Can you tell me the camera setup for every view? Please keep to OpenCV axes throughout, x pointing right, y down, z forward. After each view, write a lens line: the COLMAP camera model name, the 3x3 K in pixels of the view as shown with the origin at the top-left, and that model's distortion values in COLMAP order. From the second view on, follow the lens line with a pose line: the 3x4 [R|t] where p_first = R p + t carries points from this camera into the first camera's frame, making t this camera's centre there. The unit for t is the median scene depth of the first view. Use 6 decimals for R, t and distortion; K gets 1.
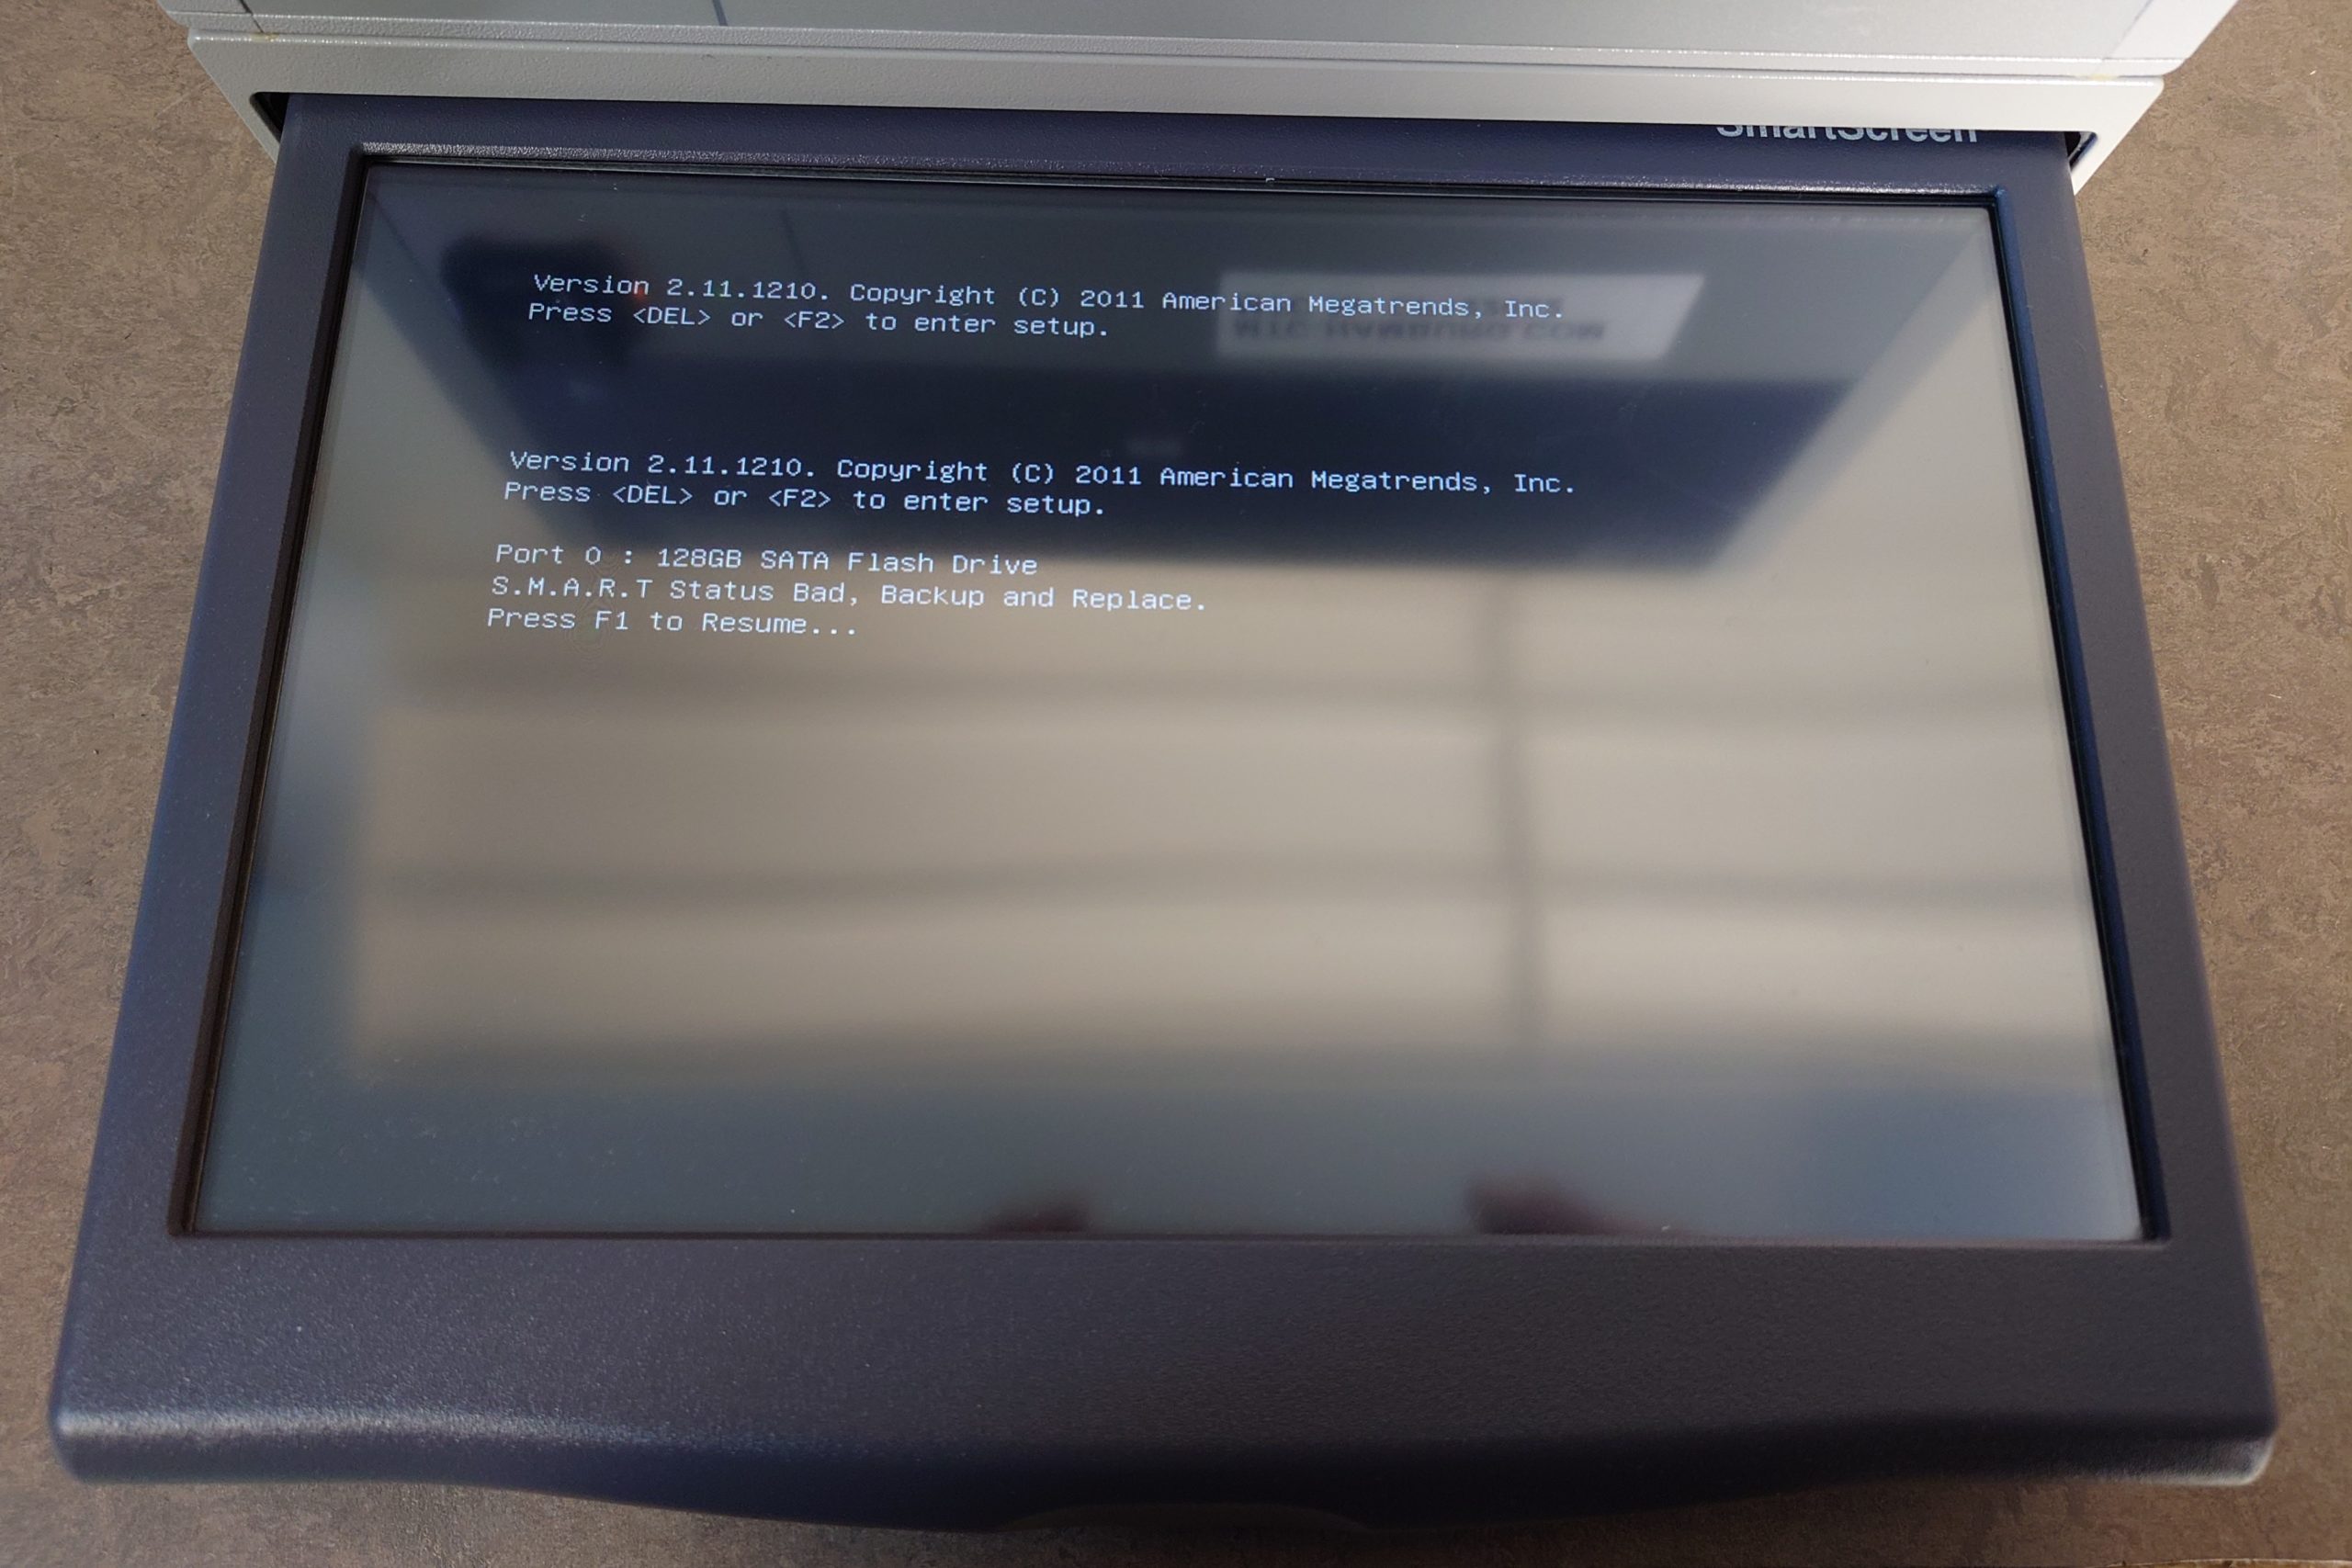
lens RADIAL K [[1676.4, 0, 1191.6], [0, 1676.4, 778.0], [0, 0, 1]] dist [0.000596, 0.010643]
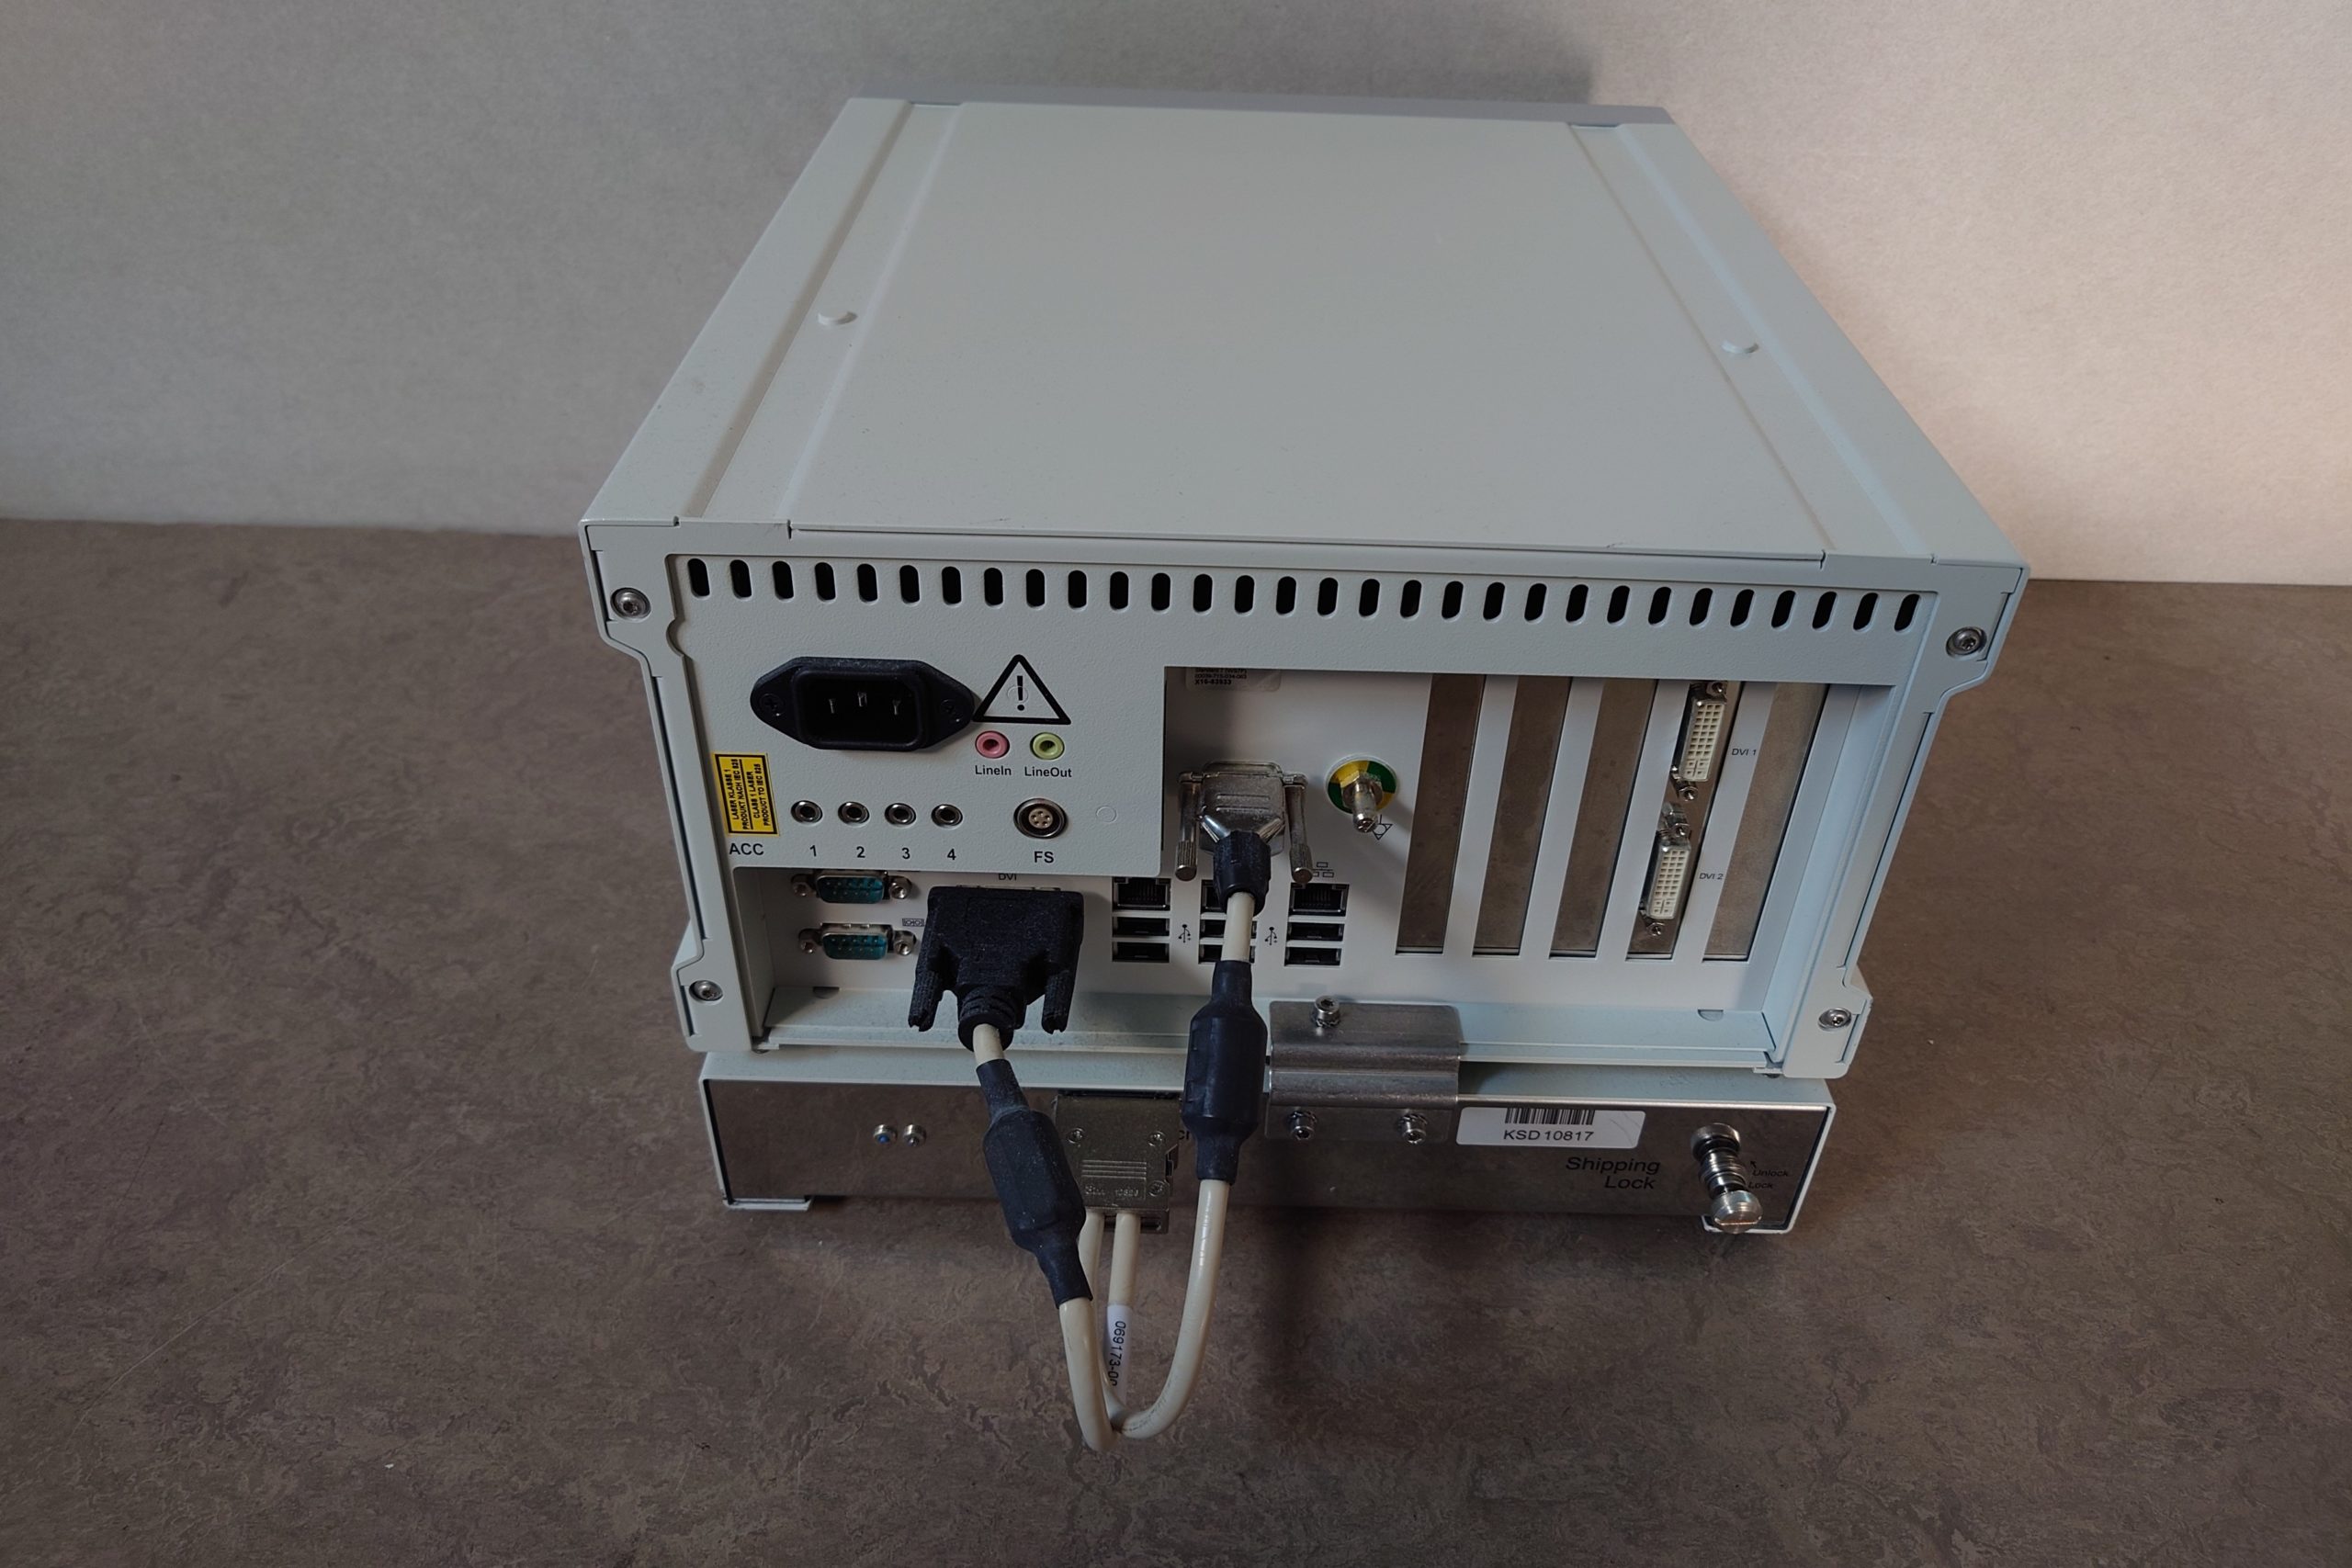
lens RADIAL K [[1676.4, 0, 1201.0], [0, 1676.4, 803.6], [0, 0, 1]] dist [0.000596, 0.010643]
pose [[0.999931, 0.003403, -0.011282, -0.084188], [-0.009433, 0.805005, -0.593193, 0.187187], [0.007064, 0.593258, 0.804981, -0.429234]]
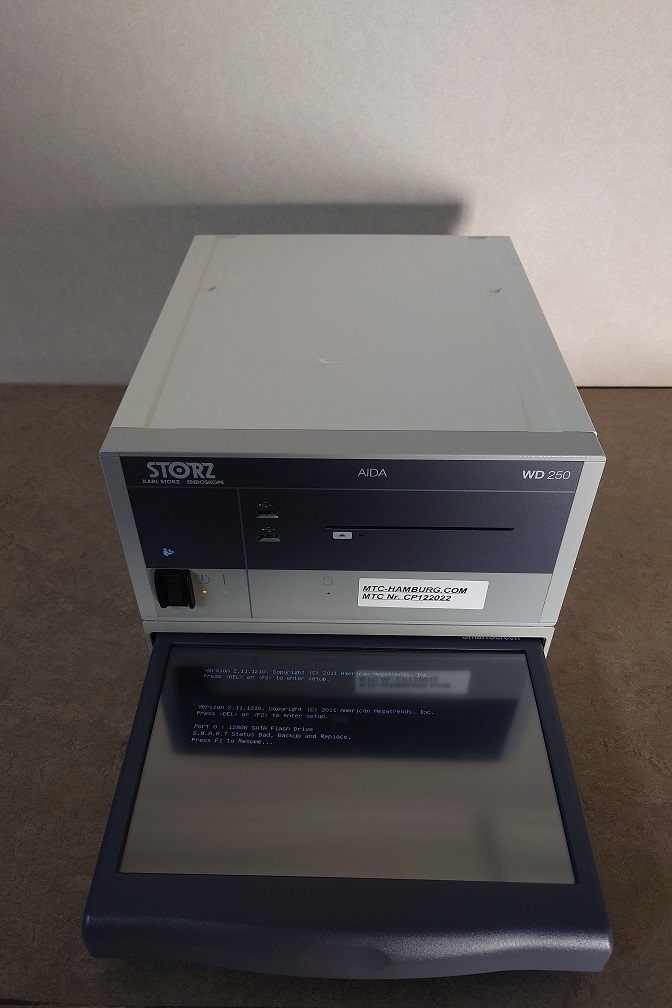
lens RADIAL K [[718.5, 0, 331.0], [0, 718.5, 504.3], [0, 0, 1]] dist [0.000596, 0.010643]
pose [[0.999187, -0.014039, -0.037798, 0.031831], [-0.008837, 0.838385, -0.545008, 0.354527], [0.039341, 0.544898, 0.837579, -0.796532]]
